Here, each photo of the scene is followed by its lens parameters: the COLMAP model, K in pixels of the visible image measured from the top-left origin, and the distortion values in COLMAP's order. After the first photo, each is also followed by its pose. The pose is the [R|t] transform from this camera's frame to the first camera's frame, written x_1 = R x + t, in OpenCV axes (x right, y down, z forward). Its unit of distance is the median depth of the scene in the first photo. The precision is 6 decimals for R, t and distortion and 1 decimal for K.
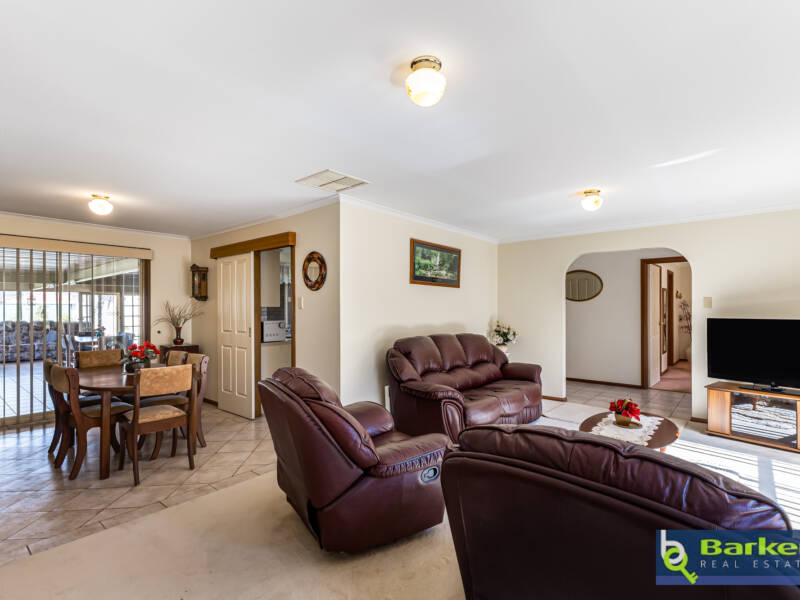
lens RADIAL K [[402.7, 0, 401.6], [0, 402.7, 307.3], [0, 0, 1]] dist [-0.003229, -0.002444]
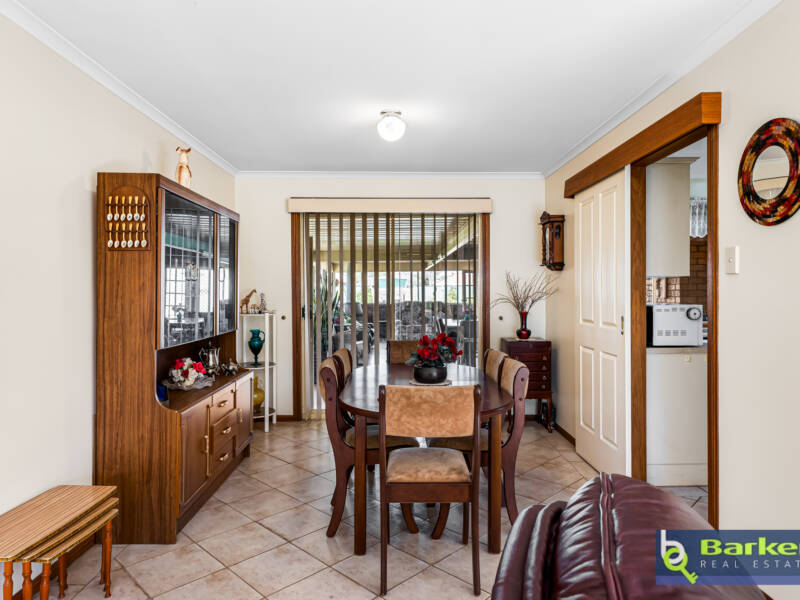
lens RADIAL K [[529.6, 0, 398.3], [0, 529.6, 297.9], [0, 0, 1]] dist [0.010147, 0.000473]
pose [[0.673440, 0.010159, -0.739172, -0.059636], [0.003139, 0.999857, 0.016601, 0.012736], [0.739235, -0.013500, 0.673312, 0.287534]]
